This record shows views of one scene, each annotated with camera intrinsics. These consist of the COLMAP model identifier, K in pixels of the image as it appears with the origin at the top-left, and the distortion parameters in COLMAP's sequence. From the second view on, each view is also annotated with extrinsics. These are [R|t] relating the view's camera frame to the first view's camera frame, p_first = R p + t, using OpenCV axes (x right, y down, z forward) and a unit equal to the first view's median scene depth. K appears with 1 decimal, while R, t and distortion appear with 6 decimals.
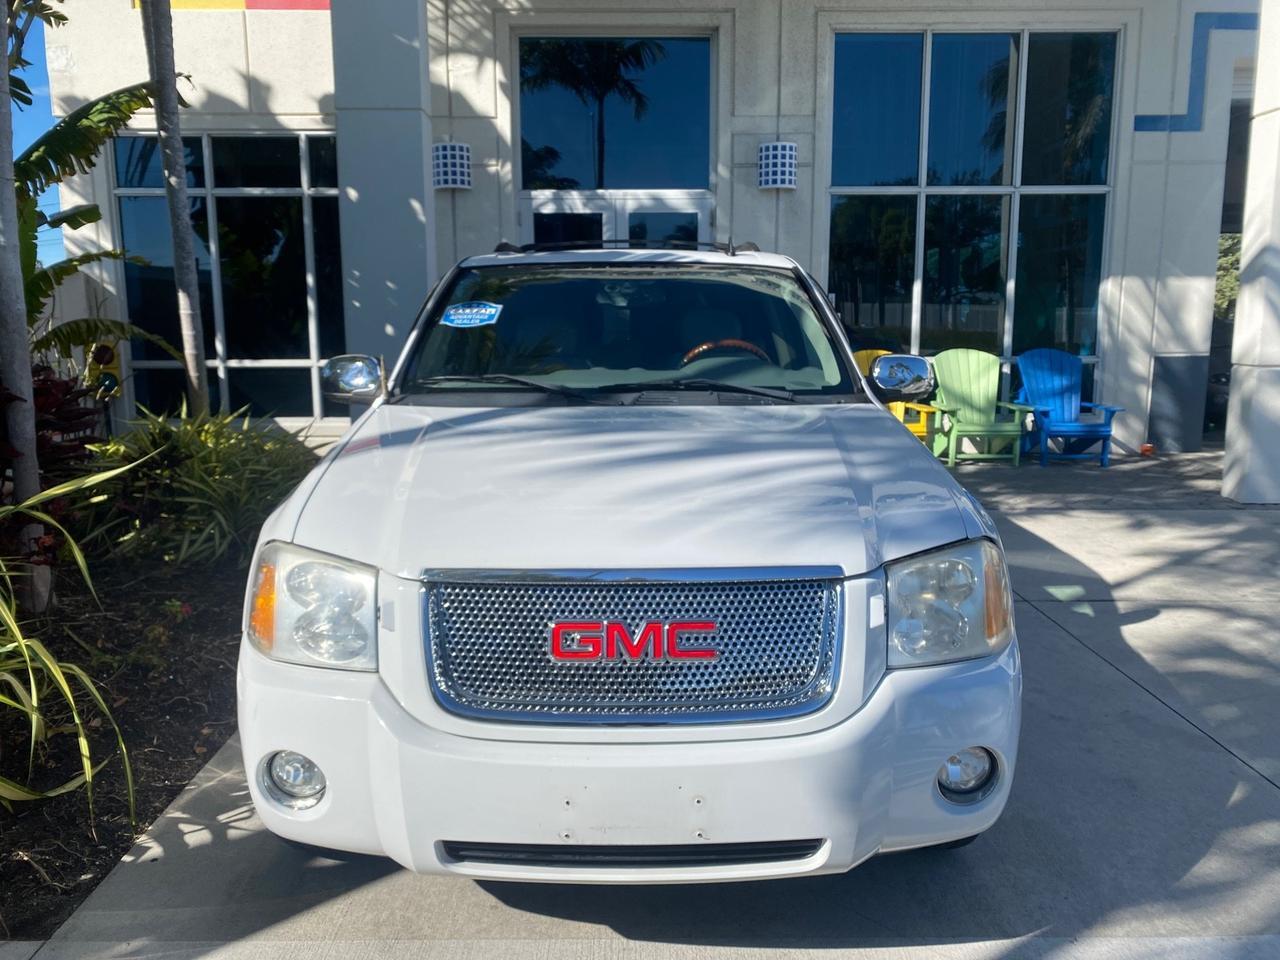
lens RADIAL K [[981.5, 0, 639.1], [0, 981.5, 472.6], [0, 0, 1]] dist [0.026759, -0.025243]
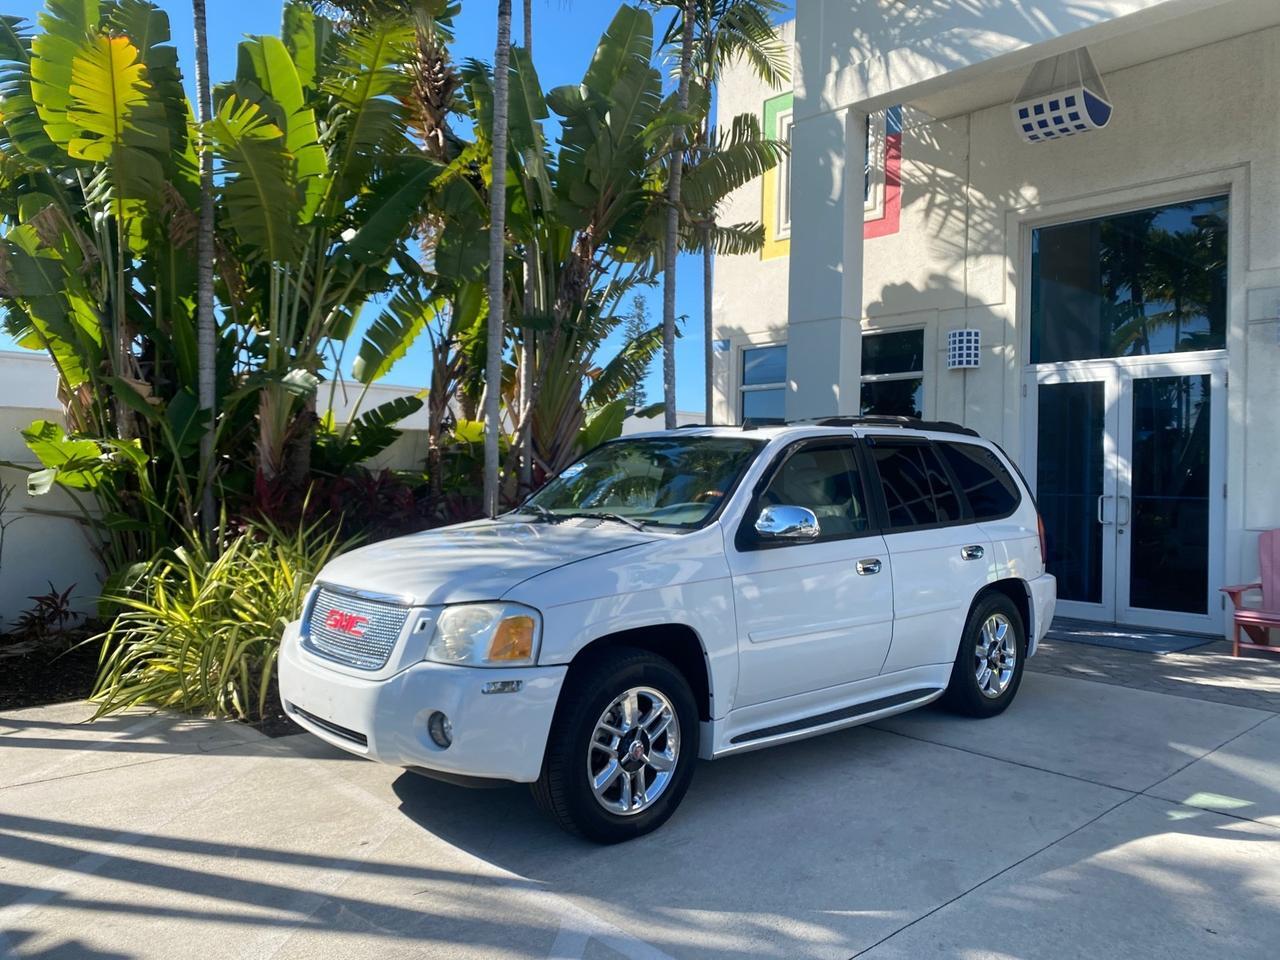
lens RADIAL K [[981.5, 0, 638.1], [0, 981.5, 475.0], [0, 0, 1]] dist [0.026759, -0.025243]
pose [[0.658711, 0.012195, -0.752297, 0.571150], [-0.137343, 0.985018, -0.104290, 0.000030], [0.739754, 0.172019, 0.650517, 0.016853]]
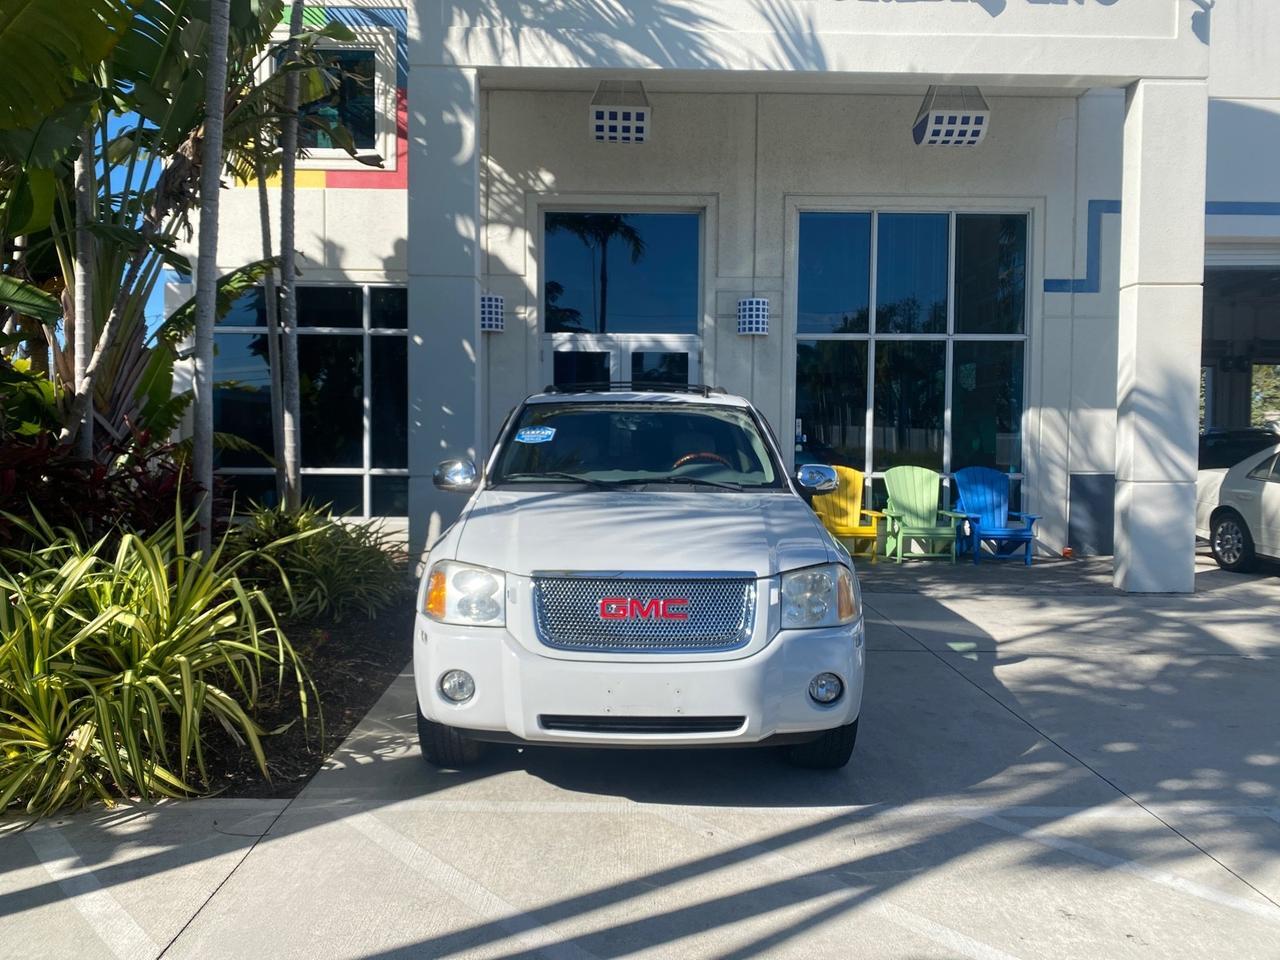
lens RADIAL K [[981.5, 0, 641.5], [0, 981.5, 476.1], [0, 0, 1]] dist [0.026759, -0.025243]
pose [[0.999899, 0.011849, 0.007876, -0.008341], [-0.010868, 0.993336, -0.114742, 0.038975], [-0.009183, 0.114645, 0.993364, -0.260177]]
